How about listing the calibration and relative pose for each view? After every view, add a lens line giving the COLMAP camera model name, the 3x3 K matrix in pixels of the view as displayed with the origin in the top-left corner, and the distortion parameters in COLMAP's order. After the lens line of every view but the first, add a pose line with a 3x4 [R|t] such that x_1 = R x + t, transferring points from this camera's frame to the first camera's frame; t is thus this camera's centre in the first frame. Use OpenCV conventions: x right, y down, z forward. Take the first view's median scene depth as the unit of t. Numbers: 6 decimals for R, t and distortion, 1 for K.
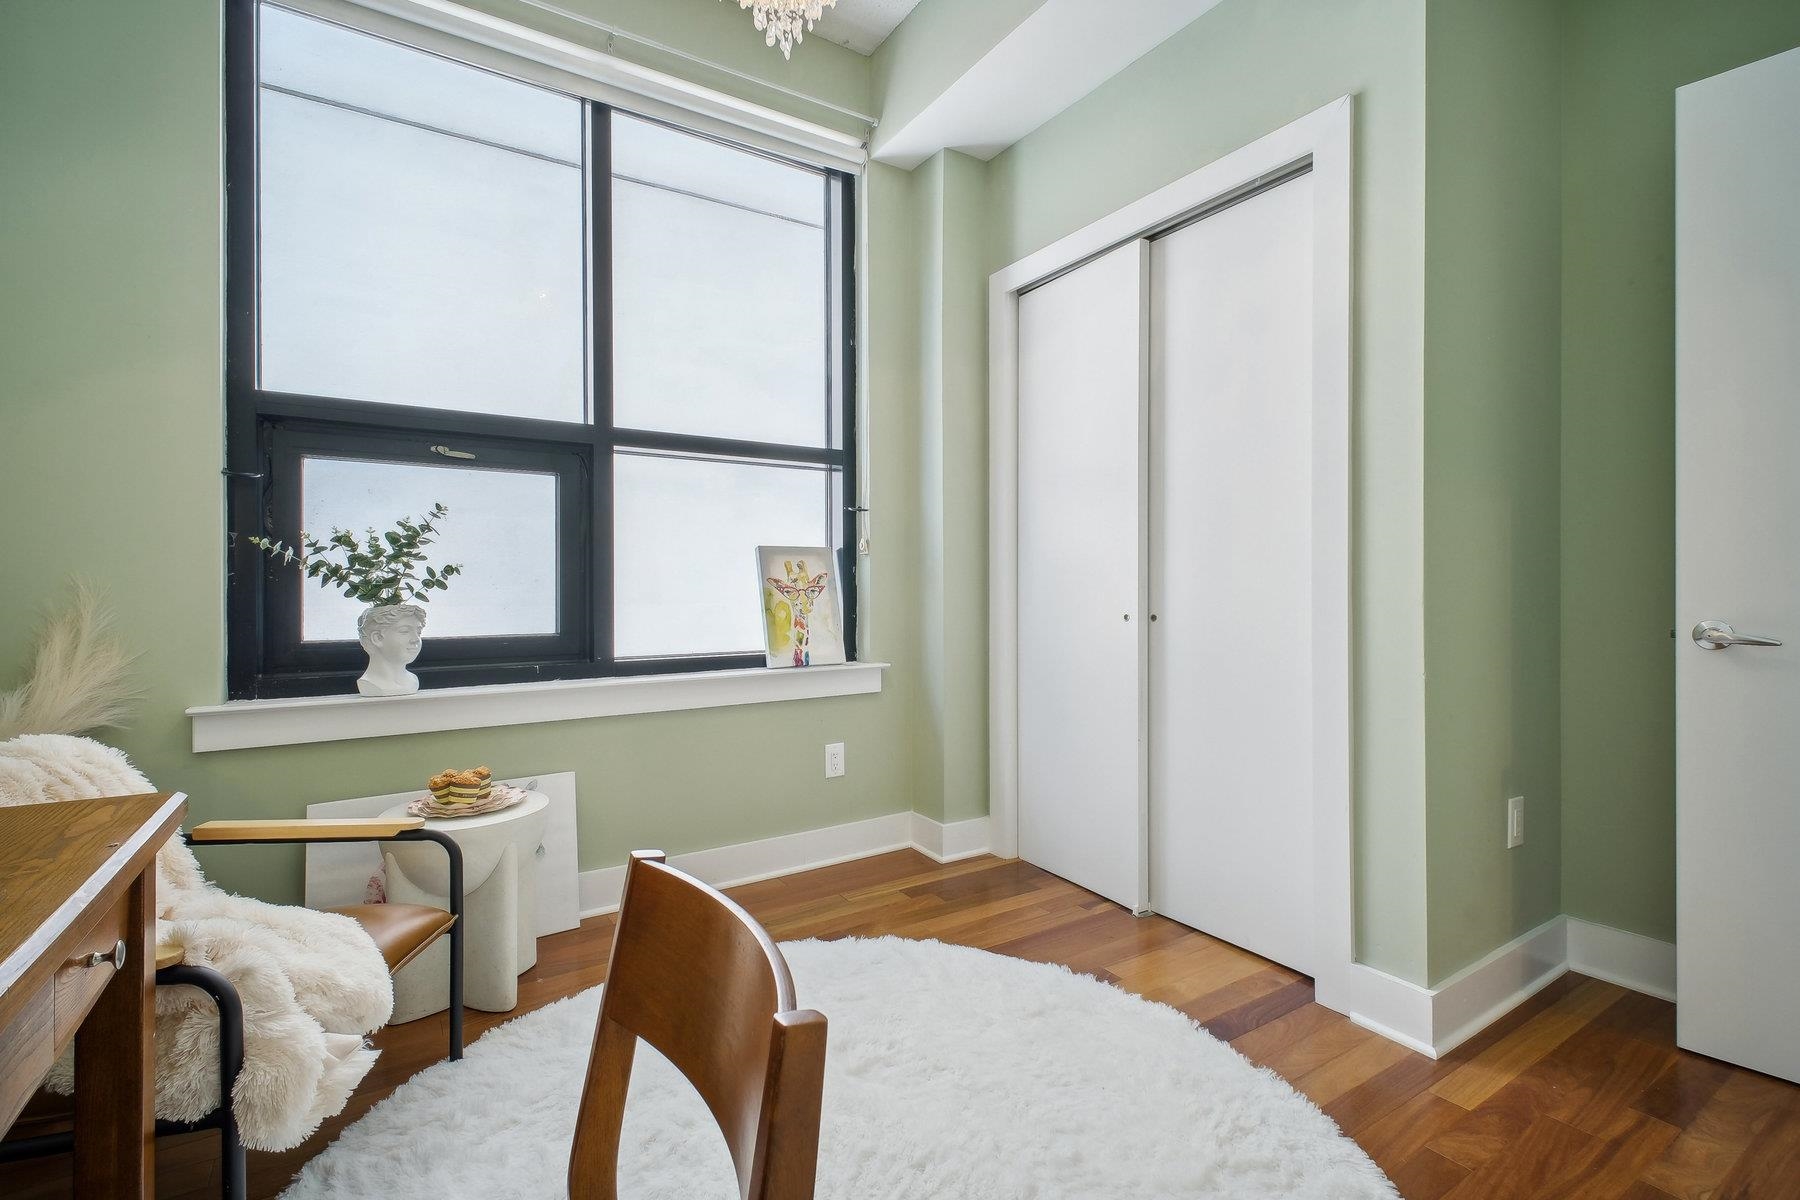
lens RADIAL K [[828.1, 0, 897.2], [0, 828.1, 583.7], [0, 0, 1]] dist [0.006035, -0.000668]
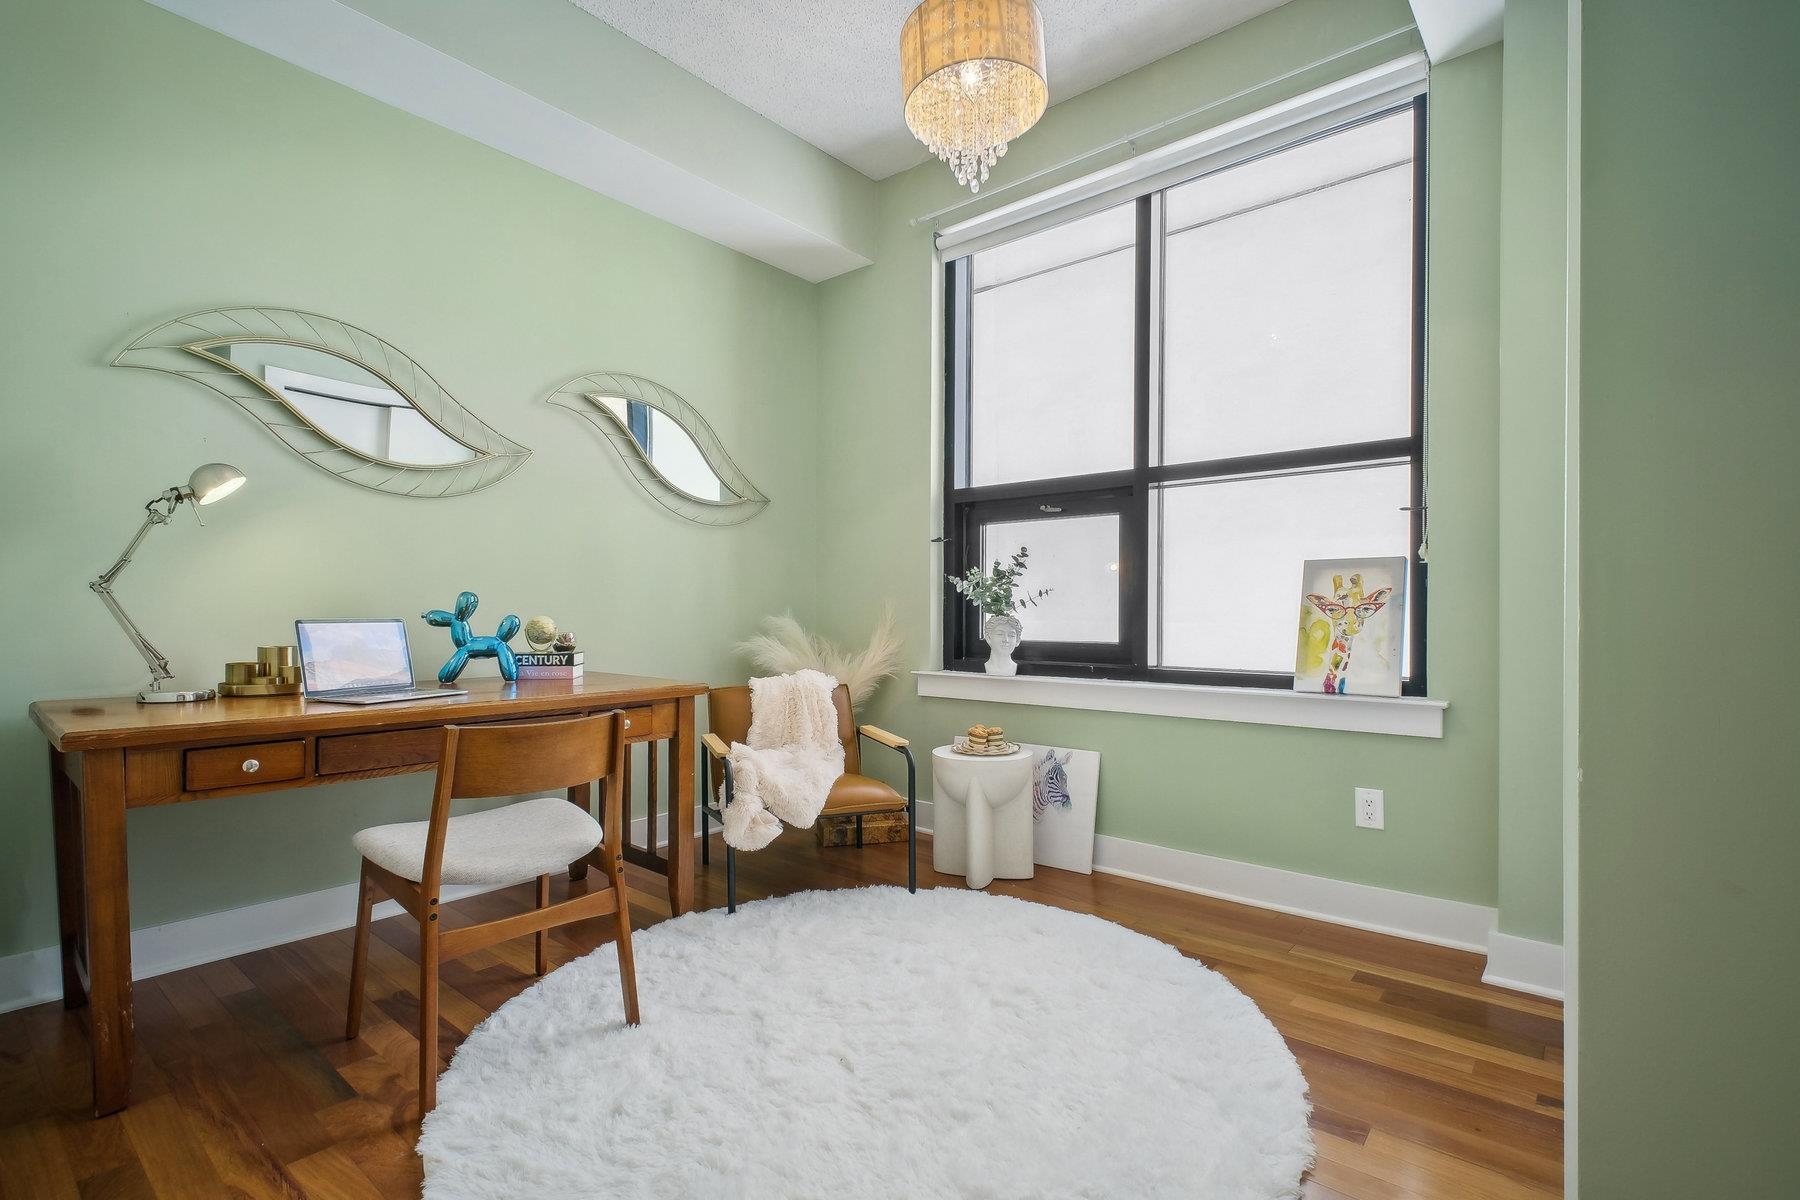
lens RADIAL K [[848.4, 0, 900.0], [0, 848.4, 600.0], [0, 0, 1]] dist [-0.001659, -0.000269]
pose [[0.282679, -0.010857, -0.959153, 0.628033], [-0.000211, 0.999935, -0.011381, 0.009912], [0.959214, 0.003419, 0.282659, 0.295956]]
